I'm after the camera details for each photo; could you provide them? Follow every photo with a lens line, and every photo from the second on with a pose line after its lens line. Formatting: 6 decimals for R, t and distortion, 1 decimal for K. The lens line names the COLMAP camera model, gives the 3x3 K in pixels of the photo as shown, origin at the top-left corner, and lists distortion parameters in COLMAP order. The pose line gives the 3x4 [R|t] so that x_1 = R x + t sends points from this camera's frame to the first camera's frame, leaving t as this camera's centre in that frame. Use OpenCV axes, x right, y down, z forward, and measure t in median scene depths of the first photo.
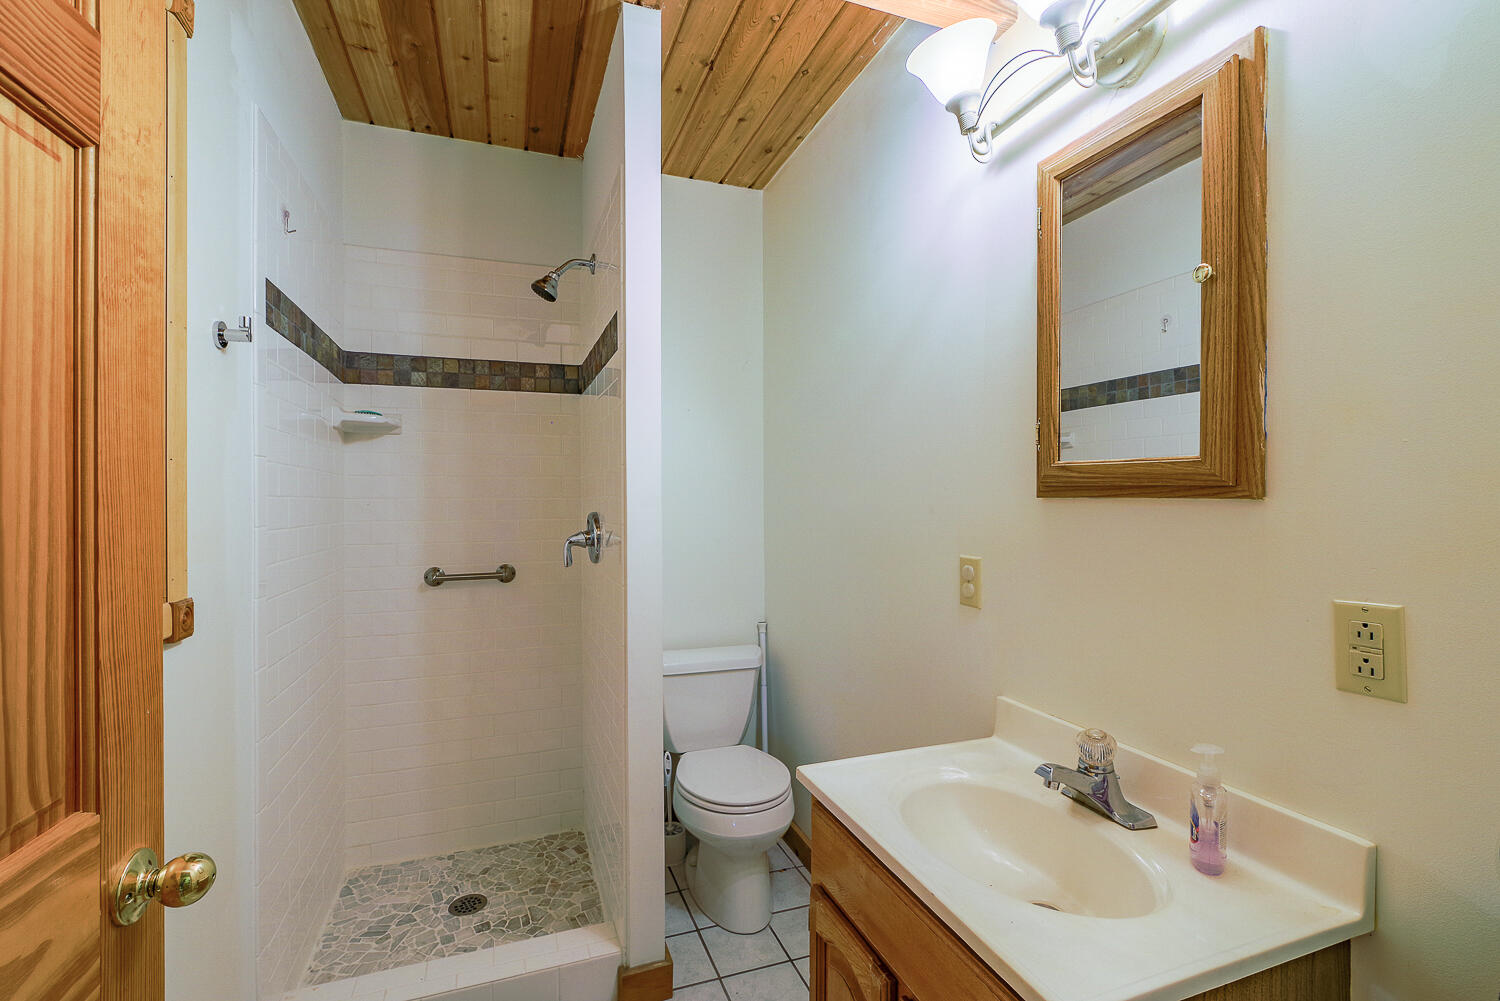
lens RADIAL K [[646.3, 0, 751.1], [0, 646.3, 498.4], [0, 0, 1]] dist [-0.004695, 0.000159]
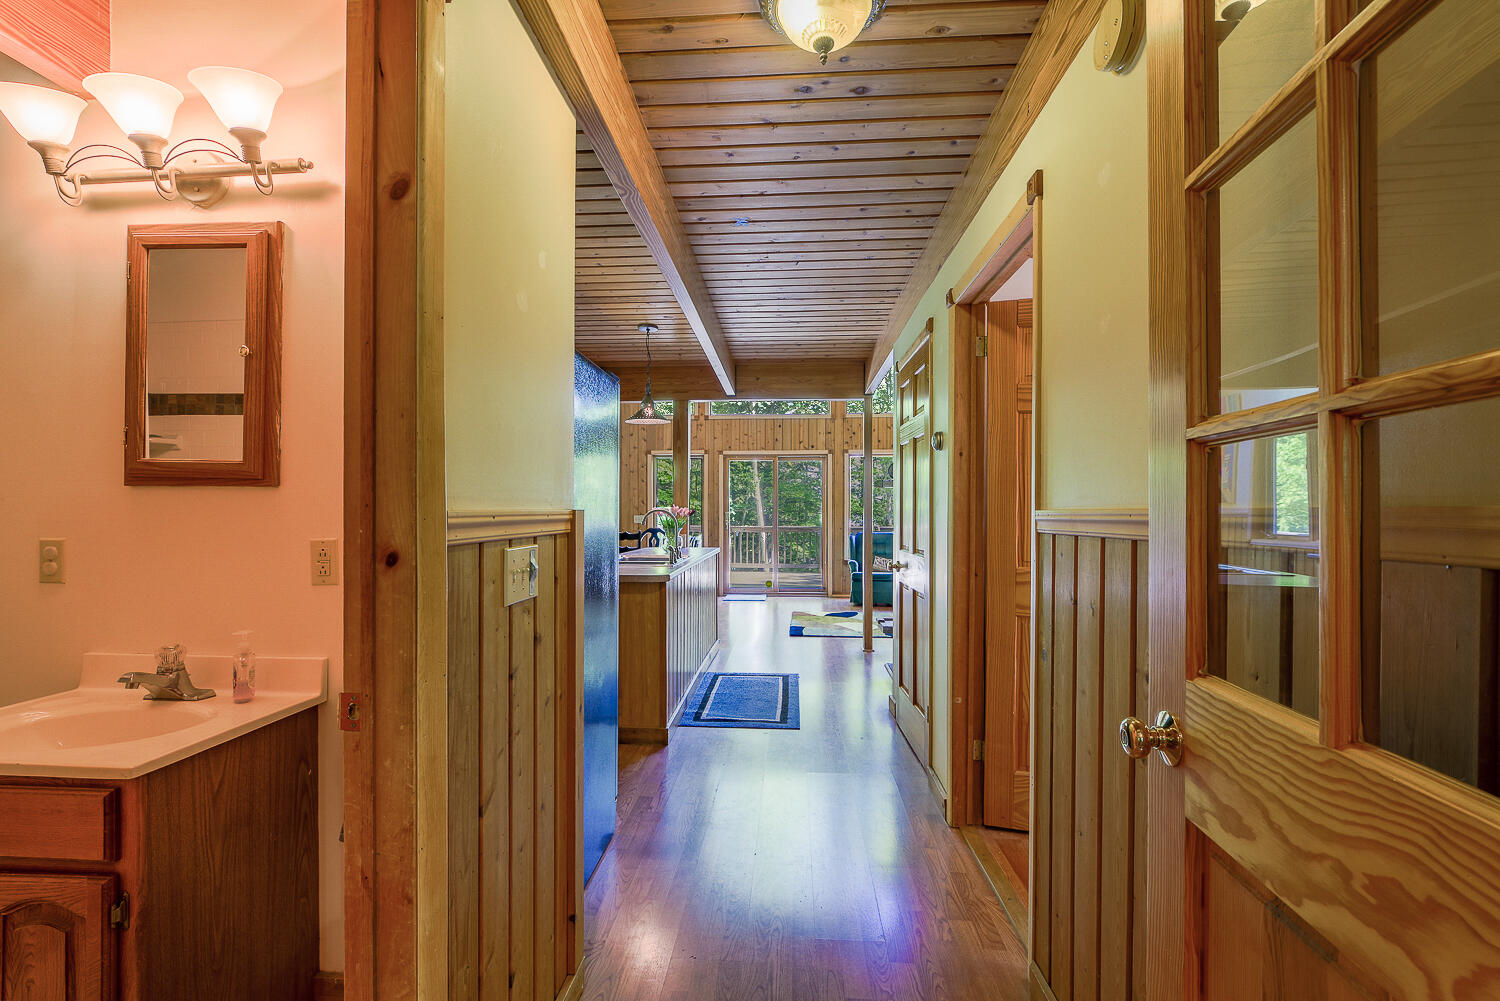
lens RADIAL K [[646.3, 0, 722.0], [0, 646.3, 507.3], [0, 0, 1]] dist [-0.004695, 0.000159]
pose [[0.417065, 0.006158, 0.908856, -0.267003], [-0.002001, 0.999981, -0.005857, 0.055915], [-0.908874, 0.000624, 0.417069, -0.730127]]
